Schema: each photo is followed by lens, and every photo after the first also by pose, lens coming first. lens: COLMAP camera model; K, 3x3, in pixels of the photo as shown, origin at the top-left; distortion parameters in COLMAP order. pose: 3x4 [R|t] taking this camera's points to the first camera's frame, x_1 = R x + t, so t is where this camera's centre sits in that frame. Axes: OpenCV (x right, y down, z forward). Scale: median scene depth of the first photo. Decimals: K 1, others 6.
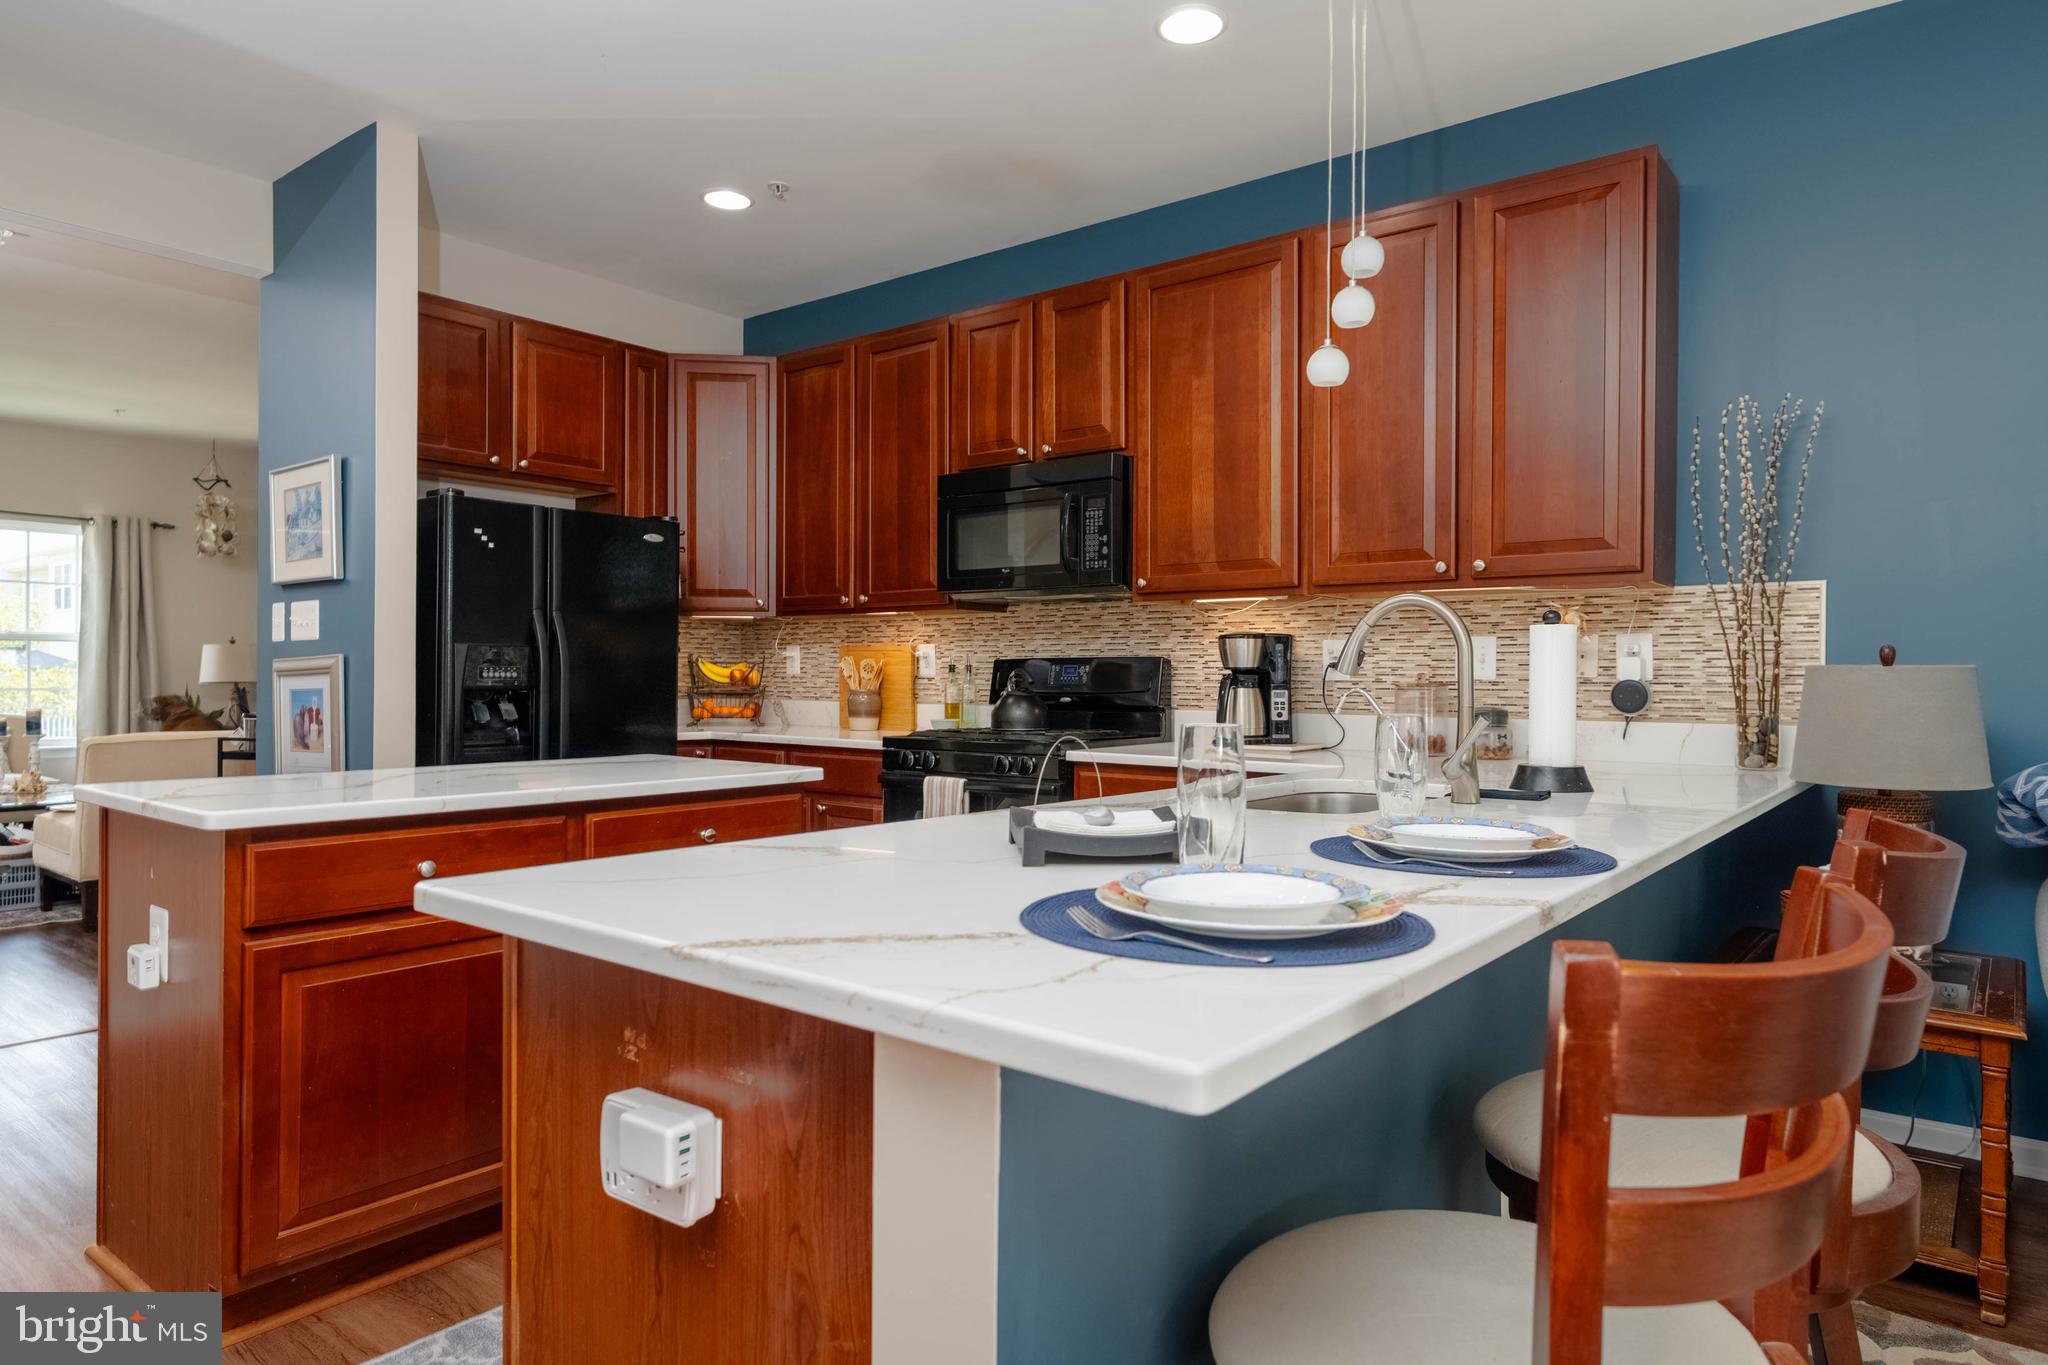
lens RADIAL K [[1216.7, 0, 1029.3], [0, 1216.7, 679.9], [0, 0, 1]] dist [0.024816, 0.000427]
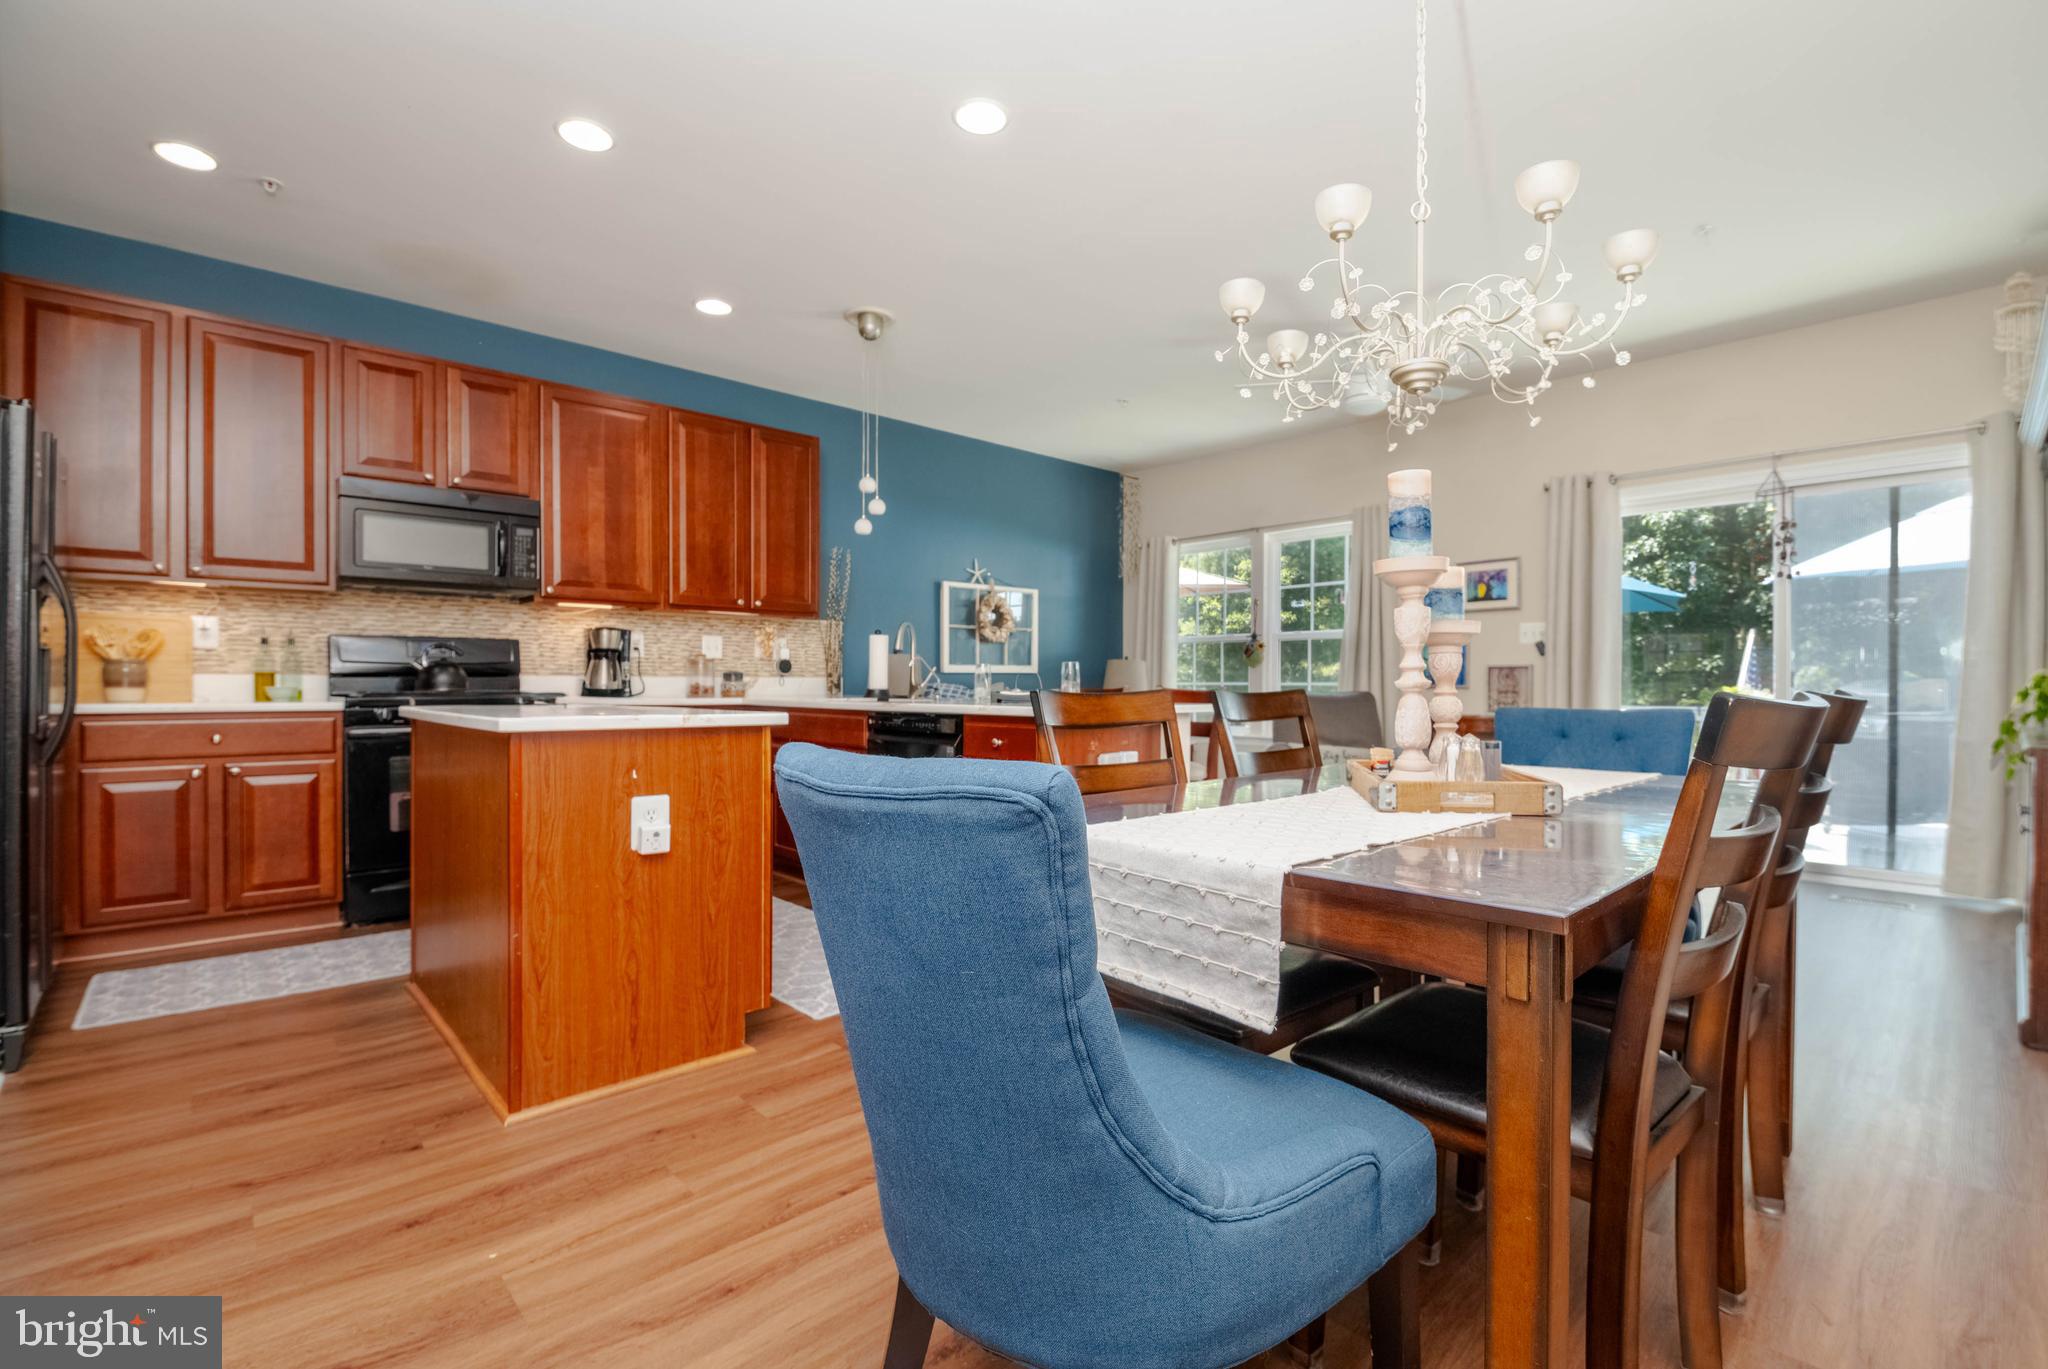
lens RADIAL K [[916.1, 0, 1031.5], [0, 916.1, 687.9], [0, 0, 1]] dist [-0.004432, -0.001019]
pose [[0.163966, -0.012996, 0.986380, -0.892693], [-0.001274, 0.999910, 0.013386, 0.024823], [-0.986465, -0.003451, 0.163935, 0.213350]]
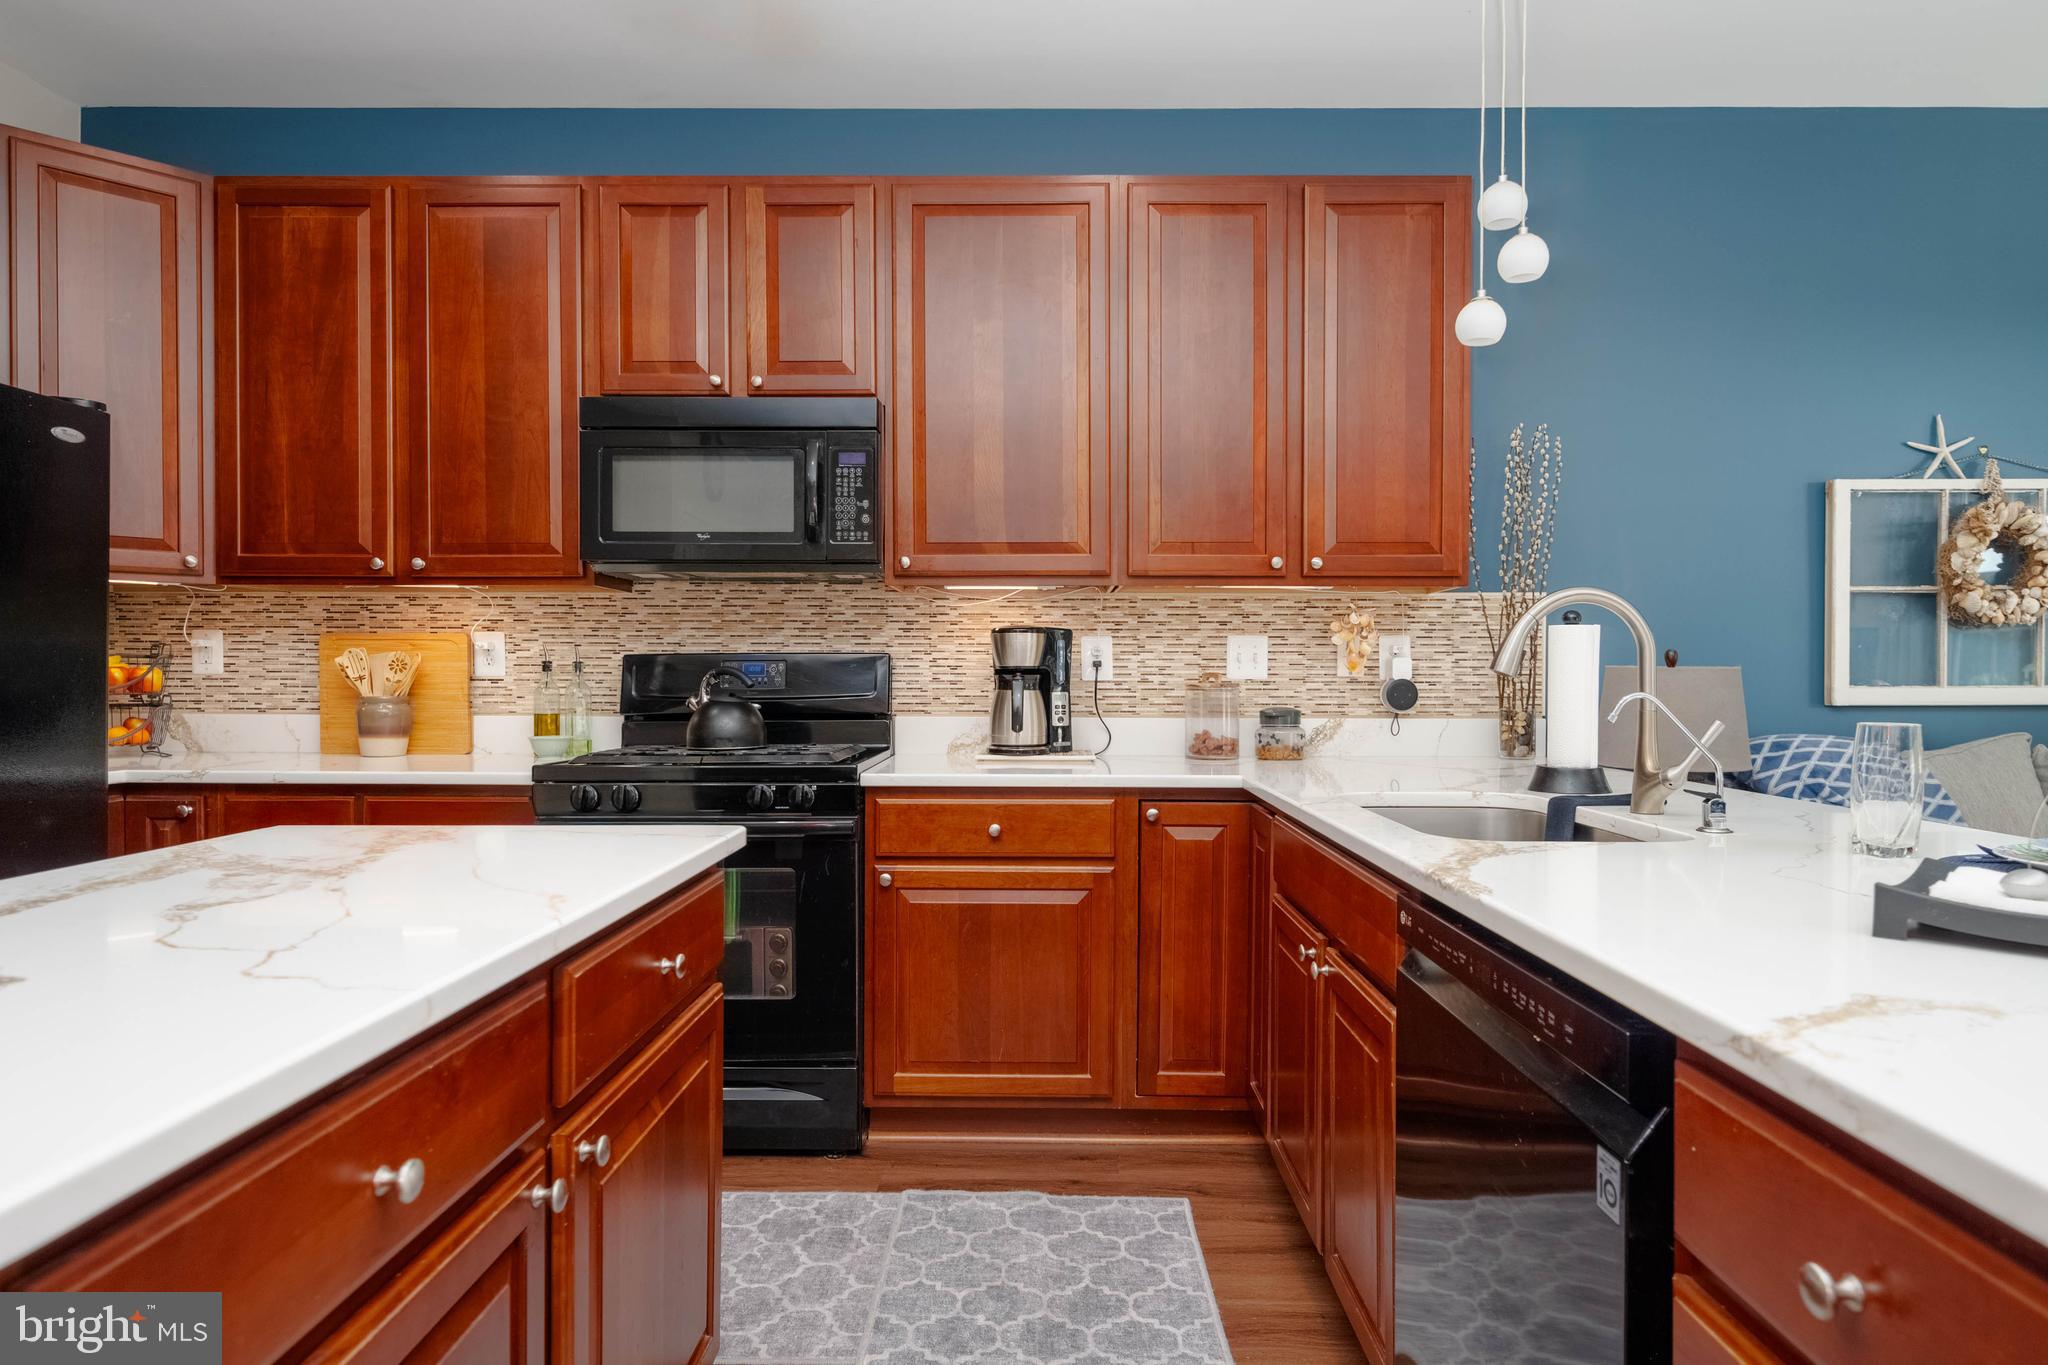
lens RADIAL K [[1177.3, 0, 1028.3], [0, 1177.3, 687.3], [0, 0, 1]] dist [0.014612, -0.000899]
pose [[0.792706, -0.008632, 0.609544, -0.310756], [0.003334, 0.999946, 0.009824, -0.003160], [-0.609596, -0.005755, 0.792692, 0.309052]]
